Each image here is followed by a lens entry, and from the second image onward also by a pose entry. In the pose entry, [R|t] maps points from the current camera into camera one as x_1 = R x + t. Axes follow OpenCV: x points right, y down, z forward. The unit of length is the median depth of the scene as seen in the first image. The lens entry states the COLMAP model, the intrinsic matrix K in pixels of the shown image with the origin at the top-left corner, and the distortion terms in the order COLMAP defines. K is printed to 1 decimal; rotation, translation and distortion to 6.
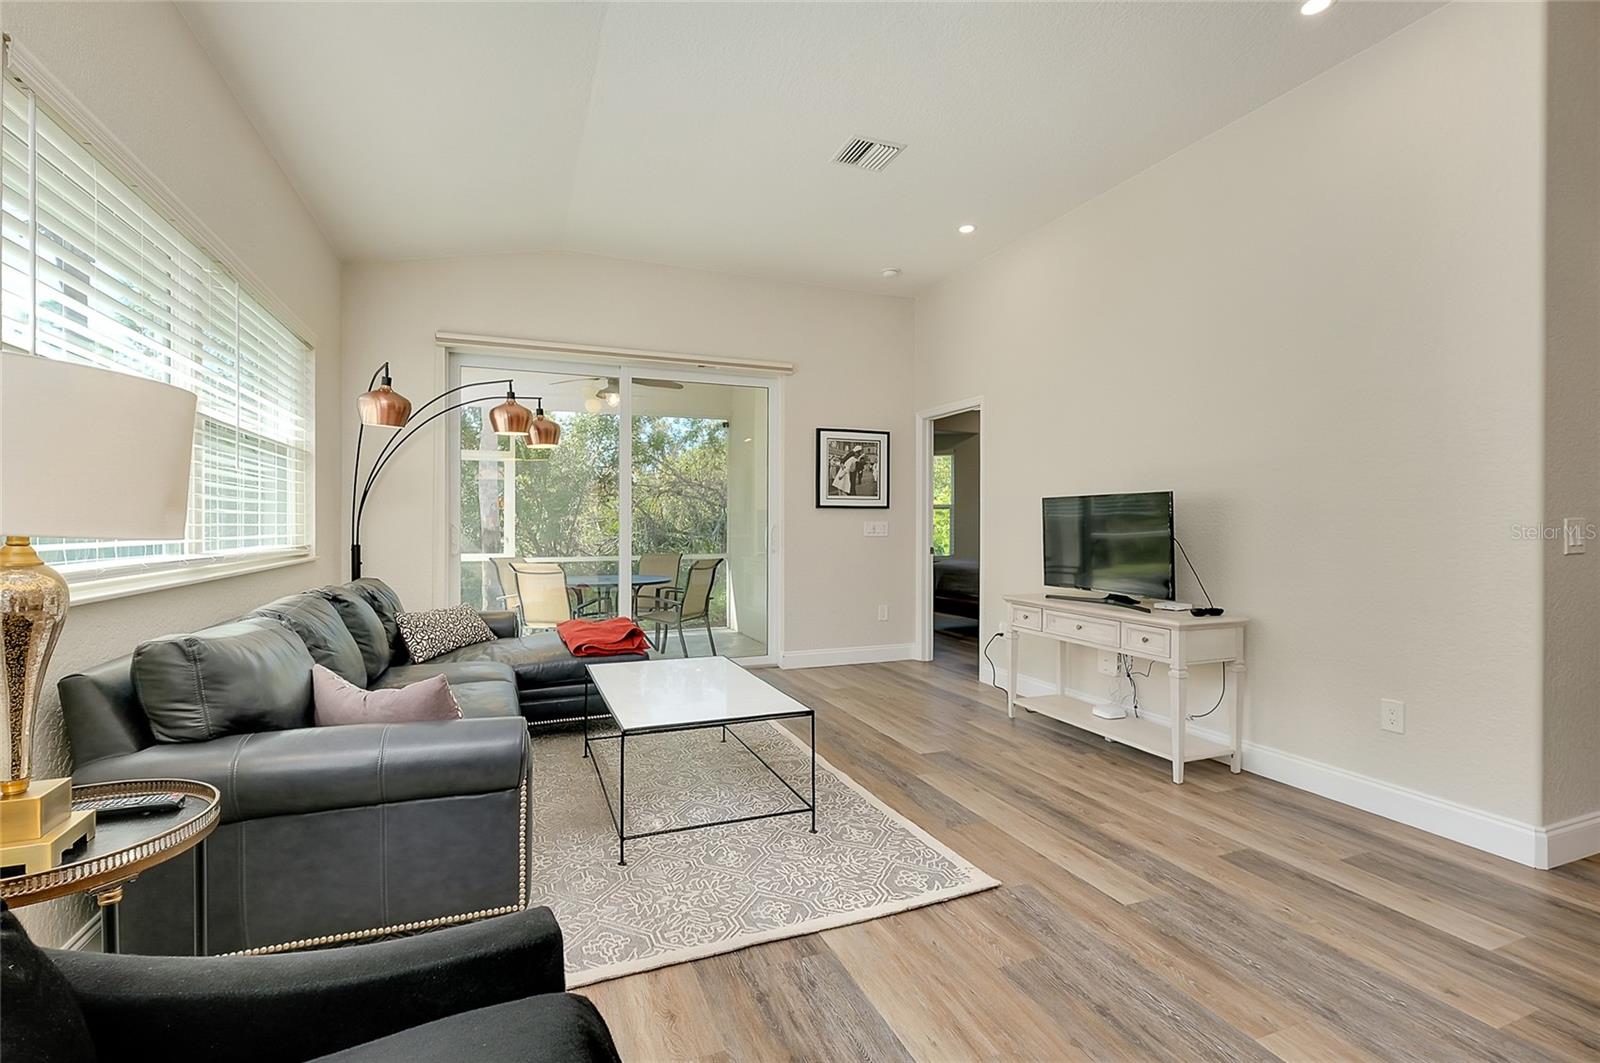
lens RADIAL K [[714.2, 0, 803.6], [0, 714.2, 524.5], [0, 0, 1]] dist [-0.003118, -0.000583]
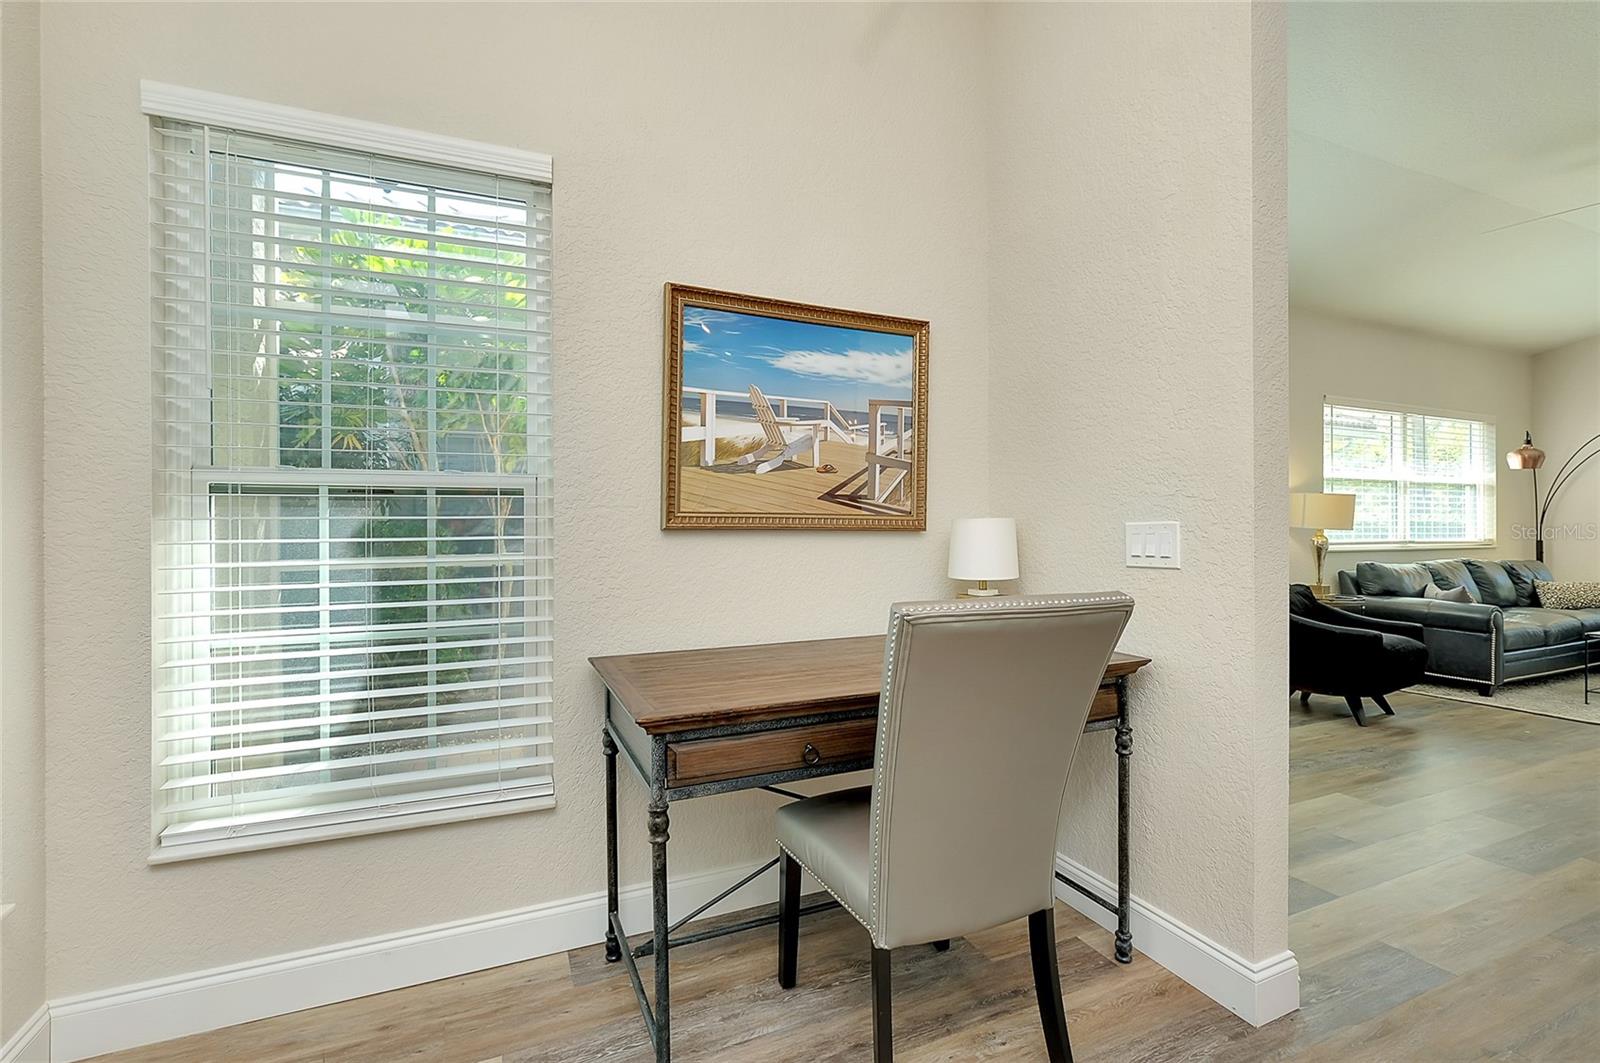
lens RADIAL K [[714.2, 0, 803.6], [0, 714.2, 524.5], [0, 0, 1]] dist [-0.003118, -0.000583]
pose [[0.026888, -0.004685, -0.999627, 1.074243], [0.001676, 0.999988, -0.004642, -0.000524], [0.999637, -0.001551, 0.026896, -0.774672]]
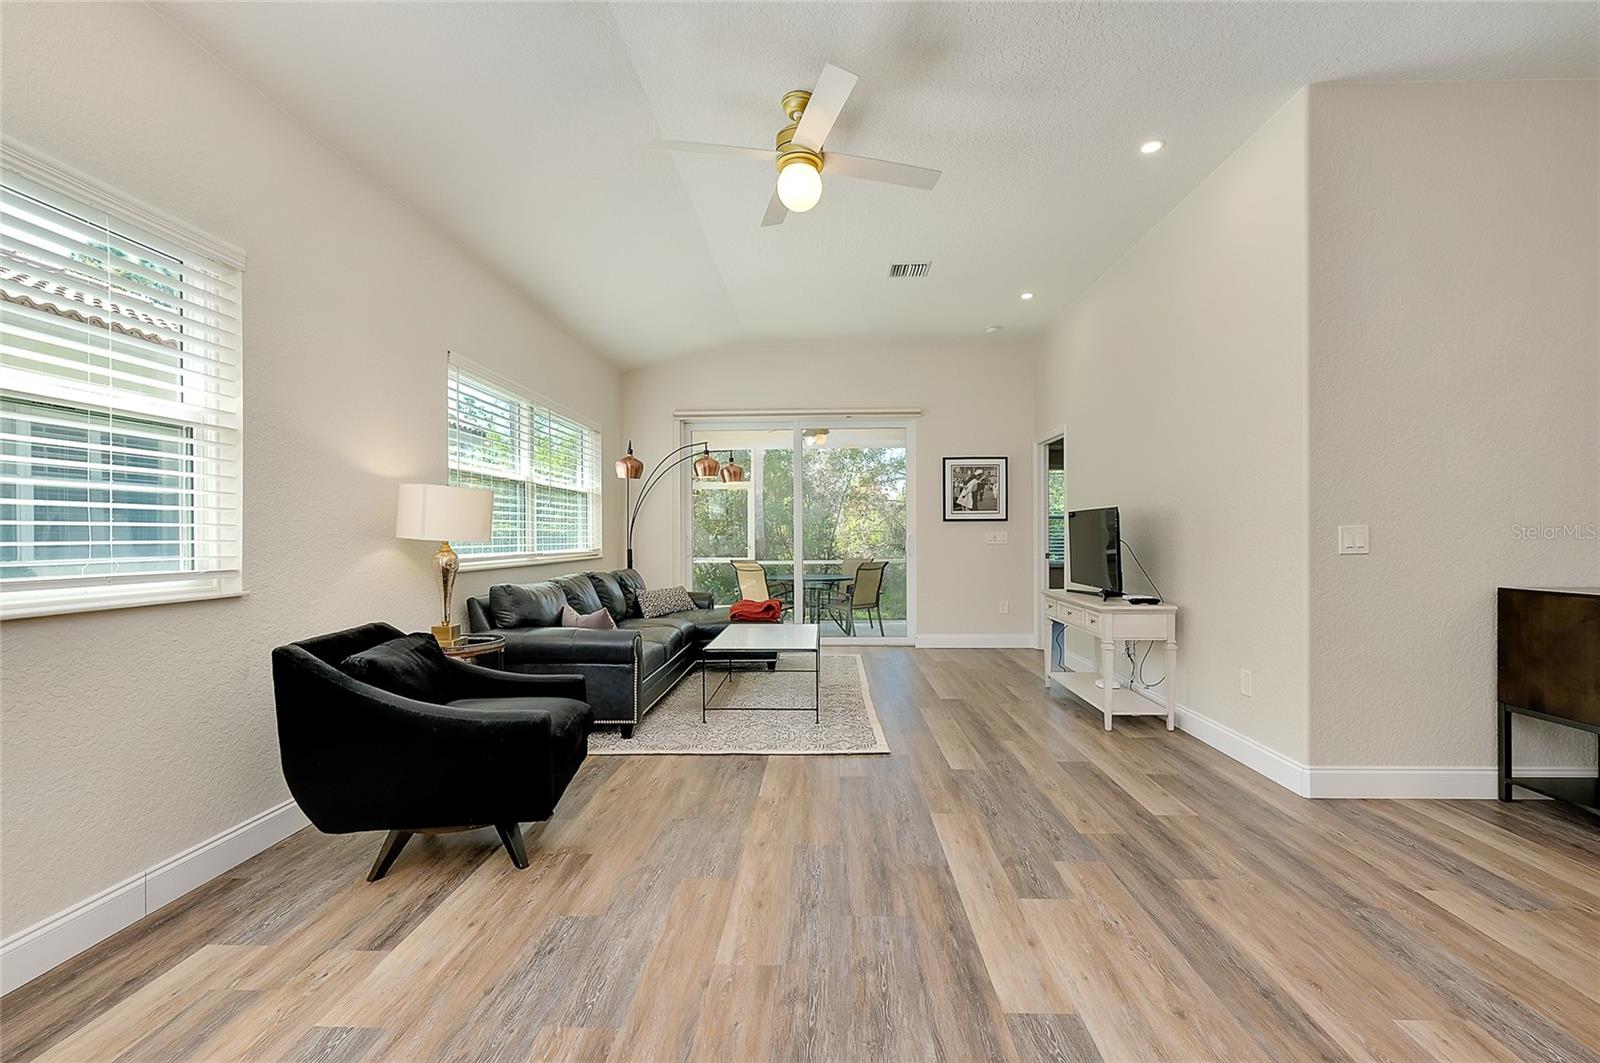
lens RADIAL K [[695.9, 0, 807.5], [0, 695.9, 537.7], [0, 0, 1]] dist [-0.003047, -0.000579]
pose [[0.914105, -0.005091, -0.405445, 0.473817], [0.007053, 0.999970, 0.003345, 0.000058], [0.405416, -0.005917, 0.914113, -0.342325]]
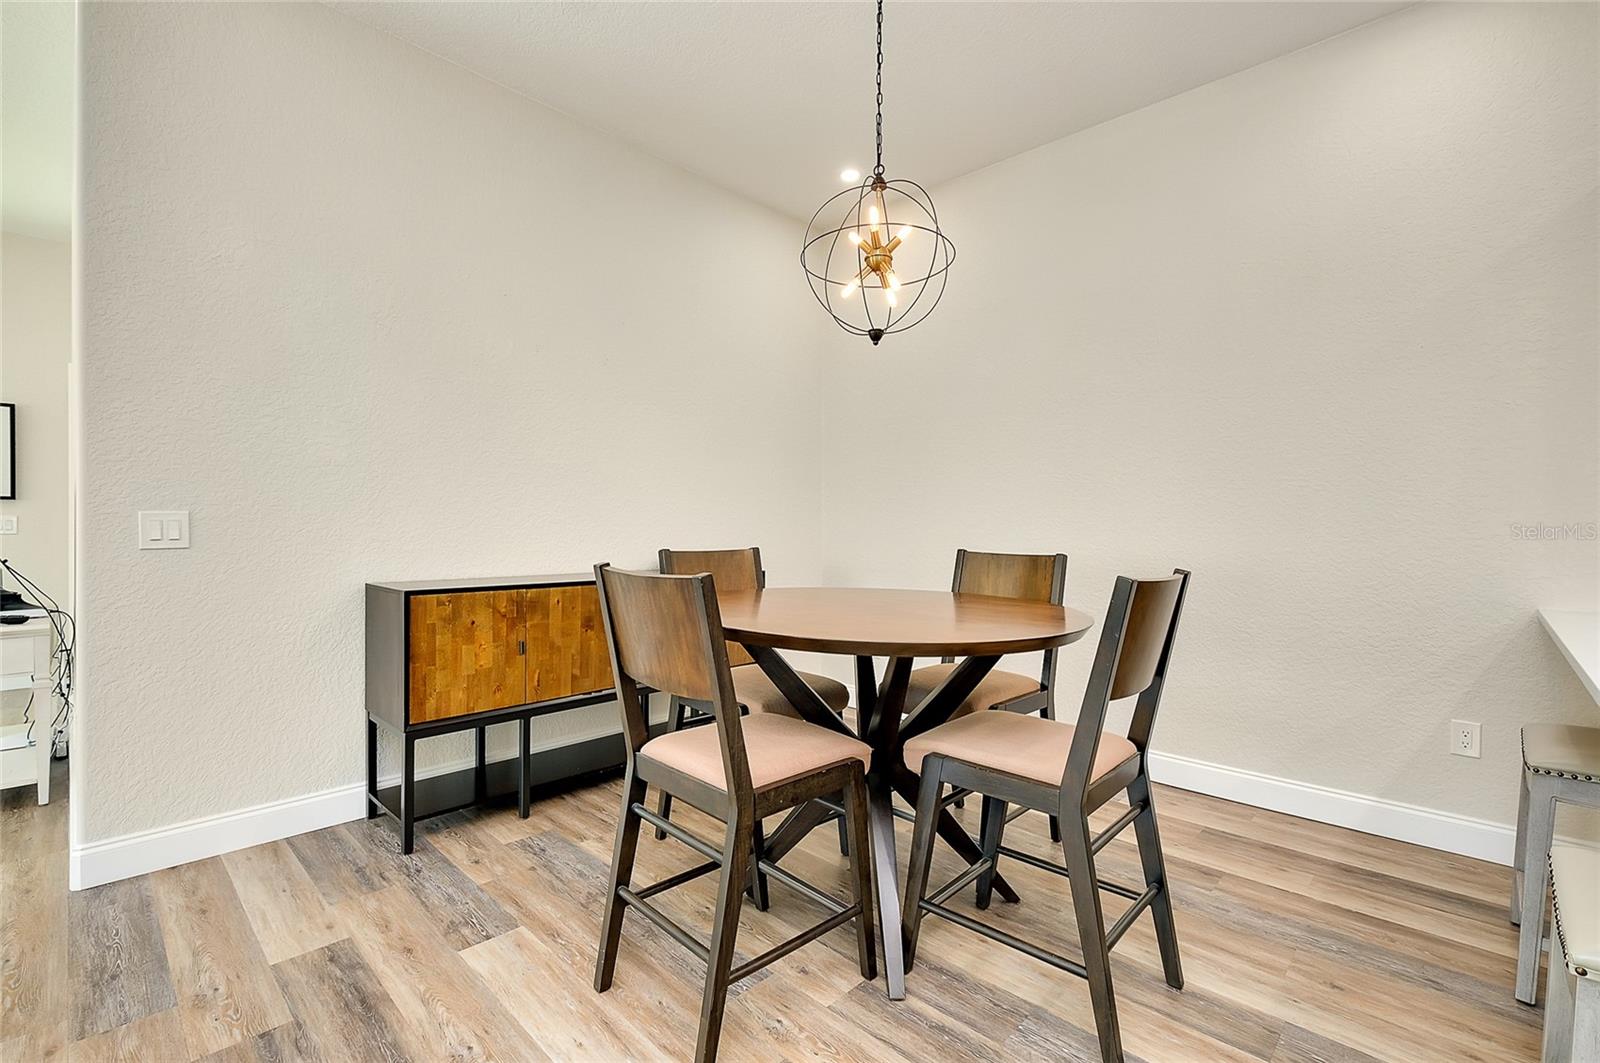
lens RADIAL K [[714.2, 0, 803.6], [0, 714.2, 524.5], [0, 0, 1]] dist [-0.003118, -0.000583]
pose [[0.913938, -0.000969, 0.405852, 1.001658], [-0.001395, 0.999984, 0.005528, 0.000726], [-0.405851, -0.005618, 0.913922, -0.148699]]
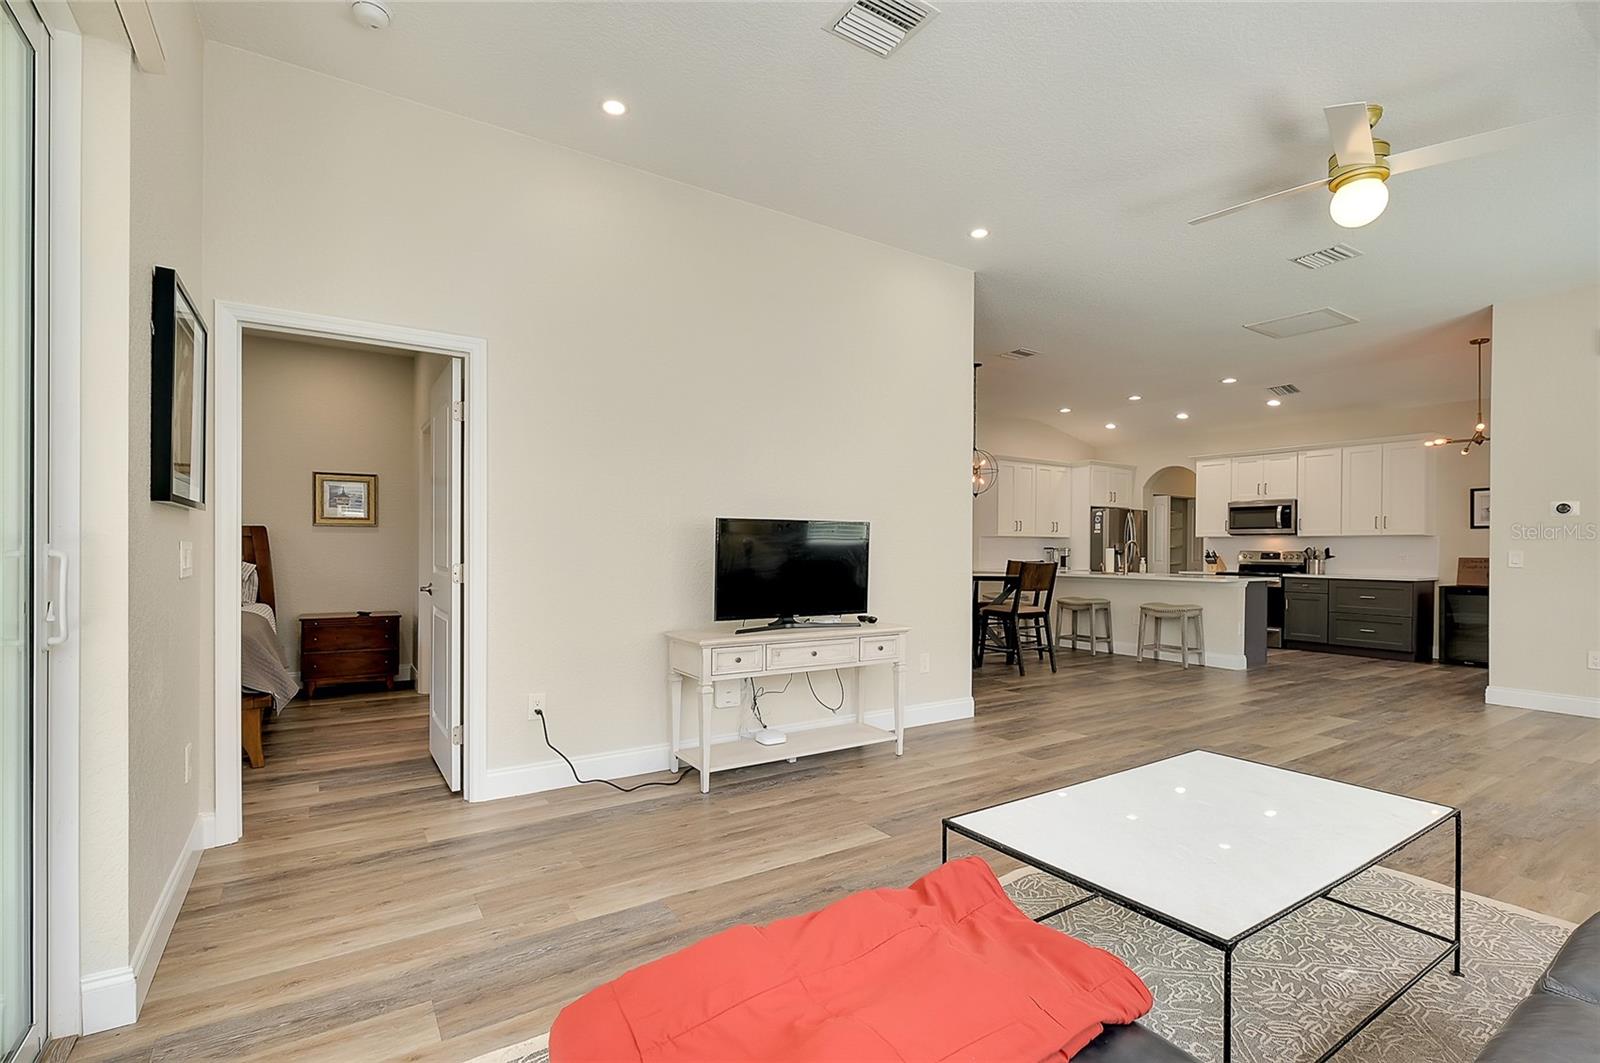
lens RADIAL K [[720.6, 0, 778.5], [0, 720.6, 552.6], [0, 0, 1]] dist [0.000759, -0.000264]
pose [[-0.171538, -0.010615, 0.985120, -0.615183], [-0.006204, 0.999934, 0.009694, -0.006410], [-0.985158, -0.004449, -0.171593, 1.269742]]
